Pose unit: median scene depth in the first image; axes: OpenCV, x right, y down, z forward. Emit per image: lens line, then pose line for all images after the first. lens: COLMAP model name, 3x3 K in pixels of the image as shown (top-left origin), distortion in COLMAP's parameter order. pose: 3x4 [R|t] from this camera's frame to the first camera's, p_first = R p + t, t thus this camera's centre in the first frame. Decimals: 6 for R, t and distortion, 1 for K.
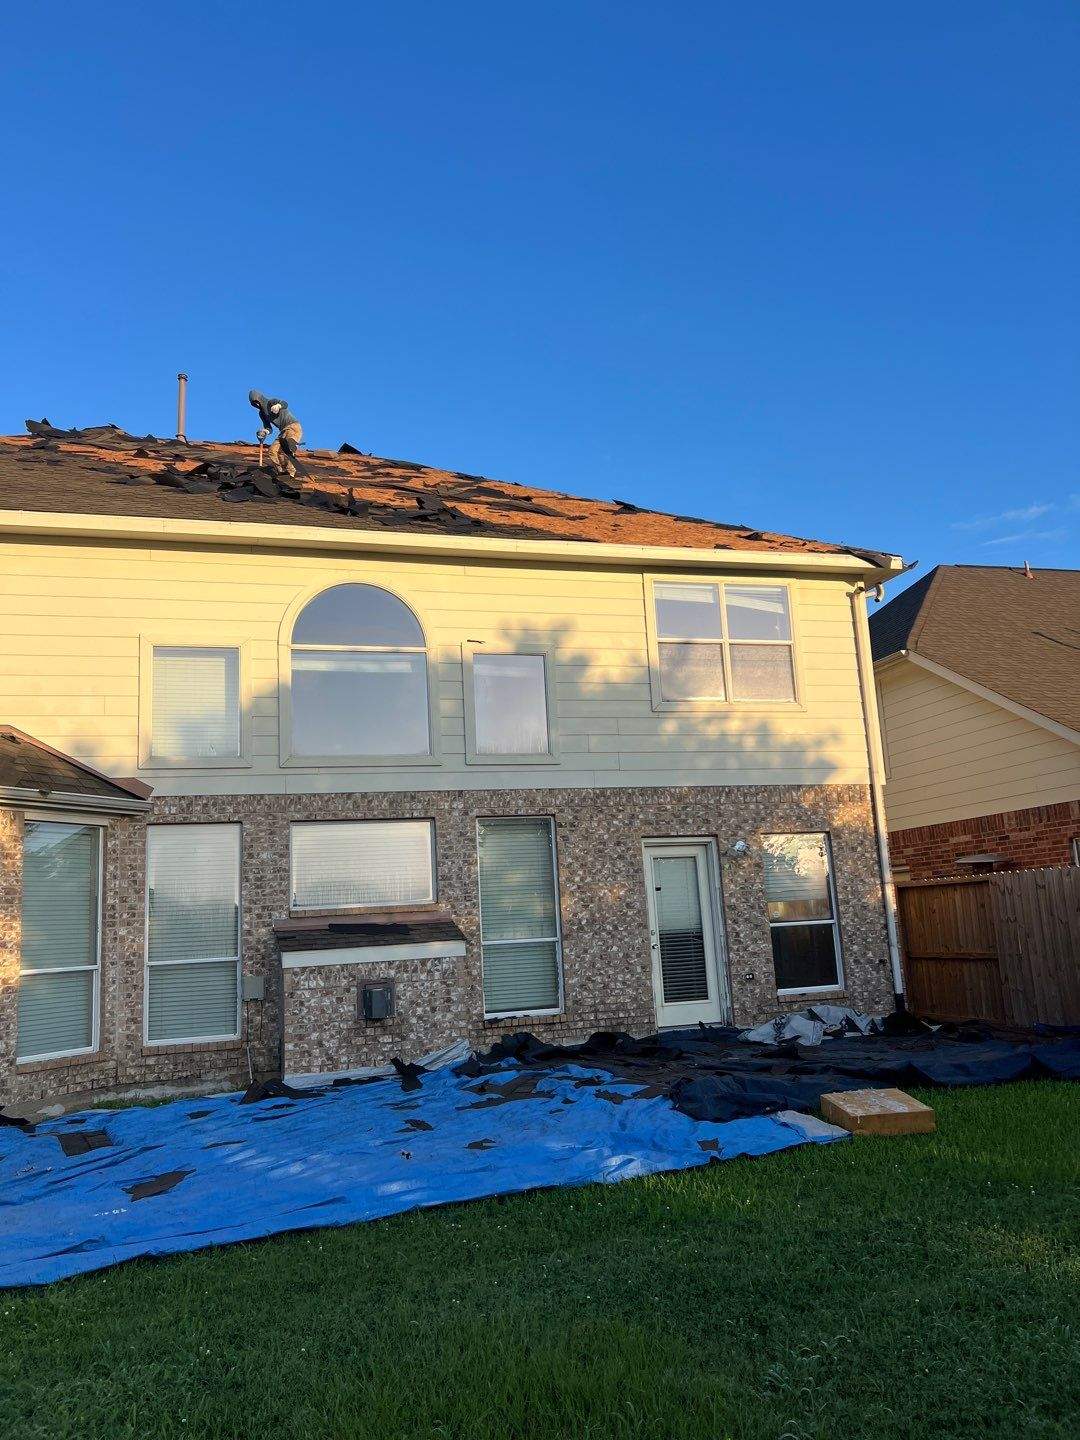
lens RADIAL K [[1083.5, 0, 533.3], [0, 1083.5, 711.6], [0, 0, 1]] dist [0.049108, -0.066150]
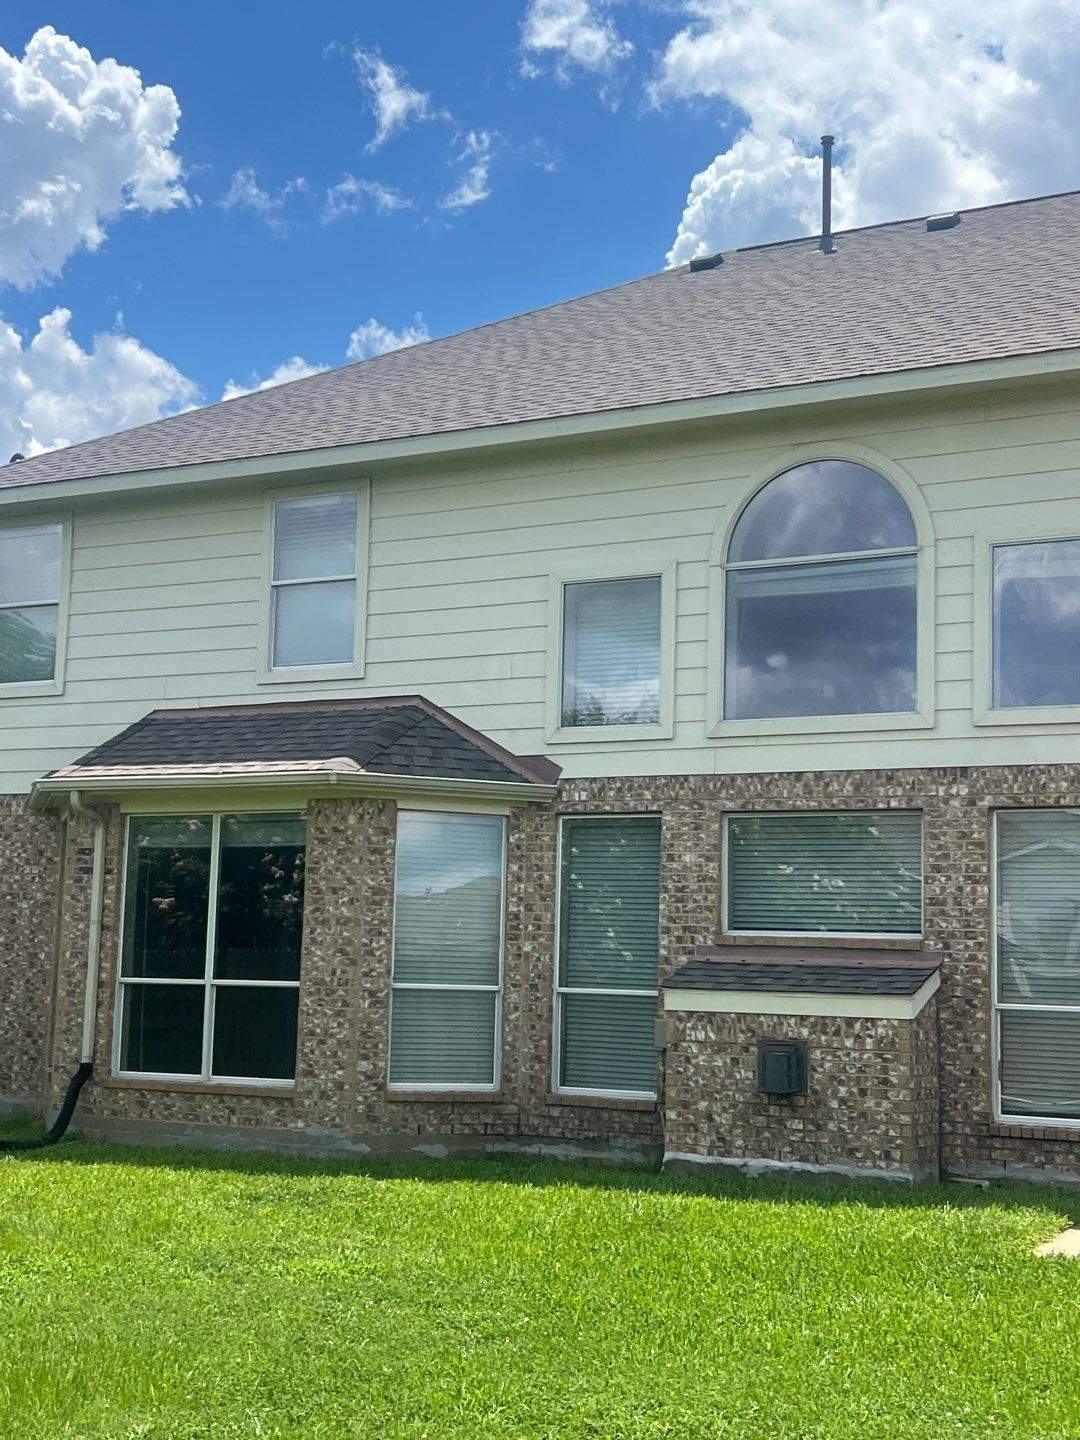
lens RADIAL K [[1829.9, 0, 504.9], [0, 1829.9, 728.6], [0, 0, 1]] dist [0.157364, -0.480439]
pose [[0.715214, -0.020964, -0.698591, 0.561074], [0.071602, 0.996489, 0.043402, -0.018348], [0.695228, -0.081062, 0.714204, 0.039943]]
